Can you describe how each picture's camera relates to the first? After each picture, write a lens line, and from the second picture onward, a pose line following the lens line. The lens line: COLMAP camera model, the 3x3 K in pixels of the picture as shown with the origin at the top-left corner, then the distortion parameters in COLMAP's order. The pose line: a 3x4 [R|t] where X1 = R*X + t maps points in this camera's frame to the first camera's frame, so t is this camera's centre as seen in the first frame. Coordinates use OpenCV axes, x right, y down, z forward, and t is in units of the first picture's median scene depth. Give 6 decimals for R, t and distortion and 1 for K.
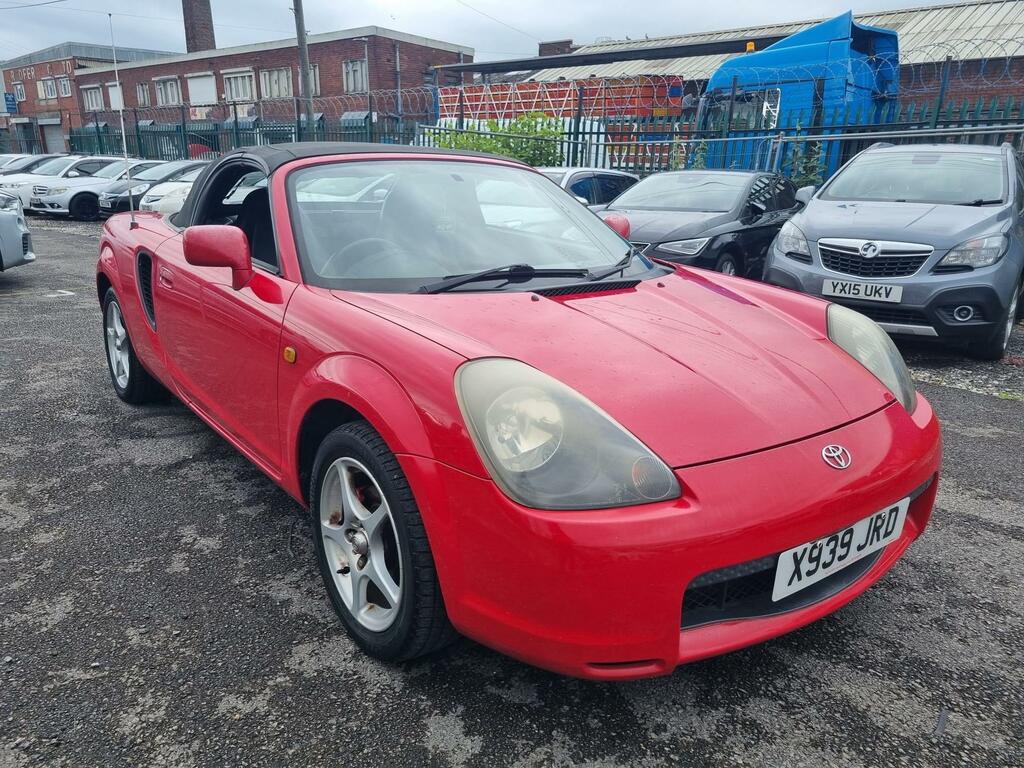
lens RADIAL K [[734.4, 0, 509.5], [0, 734.4, 385.9], [0, 0, 1]] dist [0.044185, -0.064259]
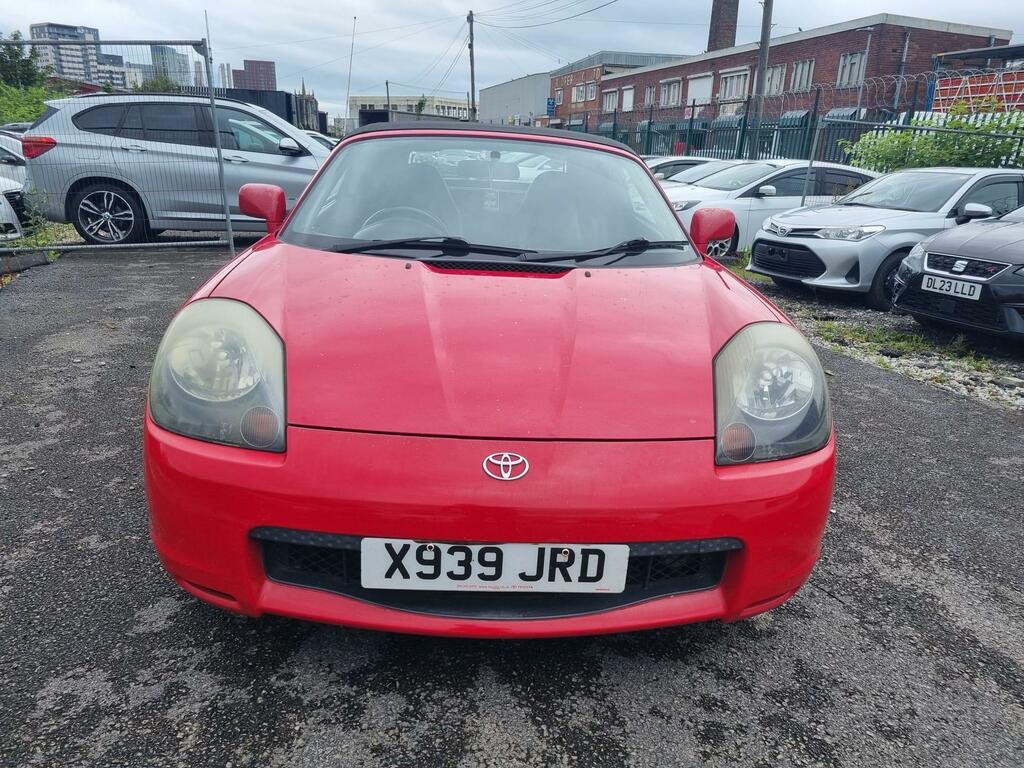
lens RADIAL K [[734.4, 0, 538.8], [0, 734.4, 403.6], [0, 0, 1]] dist [0.044185, -0.064259]
pose [[0.831925, 0.188975, -0.521717, 0.869454], [-0.177444, 0.981453, 0.072548, -0.043088], [0.525751, 0.032221, 0.850028, 0.265893]]
